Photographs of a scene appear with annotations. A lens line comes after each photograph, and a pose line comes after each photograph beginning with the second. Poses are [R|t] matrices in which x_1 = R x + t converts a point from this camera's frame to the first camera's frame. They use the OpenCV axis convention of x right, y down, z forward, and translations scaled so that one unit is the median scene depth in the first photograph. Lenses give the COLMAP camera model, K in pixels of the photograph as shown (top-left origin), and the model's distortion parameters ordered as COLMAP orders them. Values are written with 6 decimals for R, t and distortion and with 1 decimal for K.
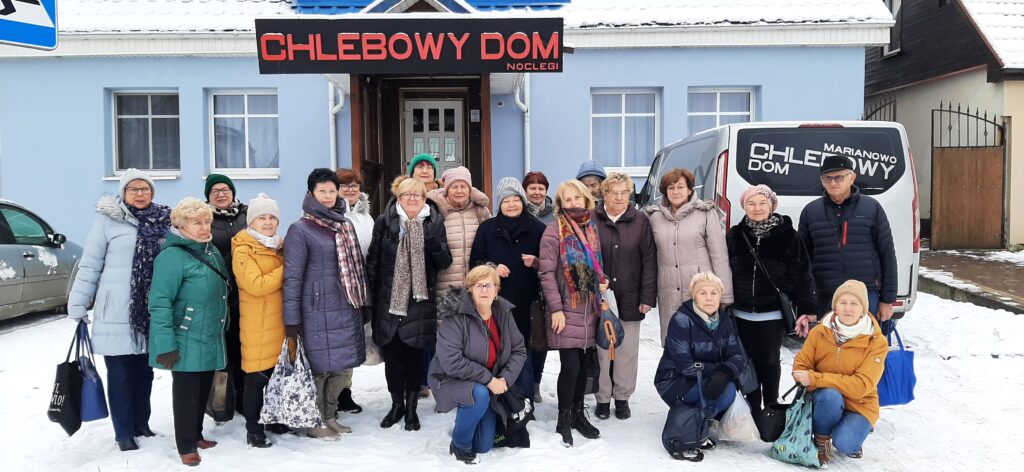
lens RADIAL K [[805.4, 0, 505.7], [0, 805.4, 238.7], [0, 0, 1]] dist [0.050612, -0.085321]
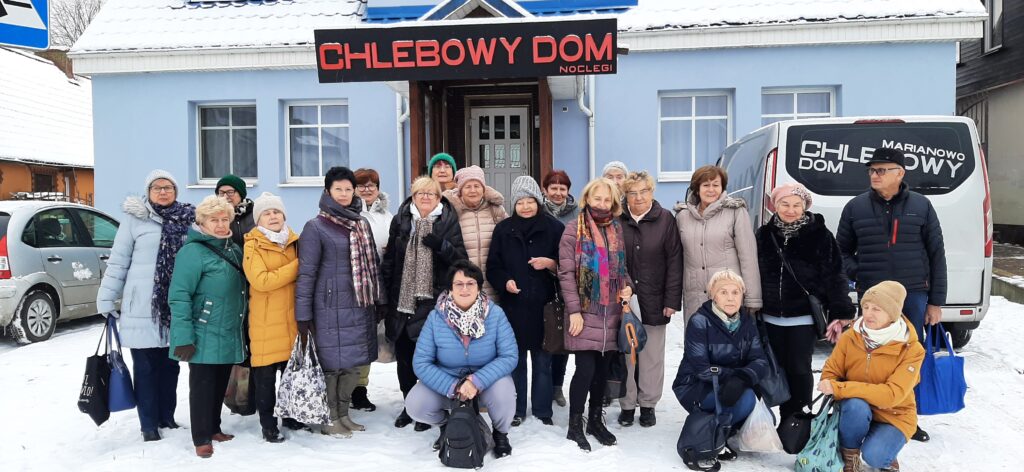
lens RADIAL K [[805.4, 0, 503.5], [0, 805.4, 231.6], [0, 0, 1]] dist [0.050612, -0.085321]
pose [[0.992190, 0.000298, -0.124733, 0.098003], [-0.003118, 0.999744, -0.022414, 0.014197], [0.124694, 0.022627, 0.991937, 0.021426]]
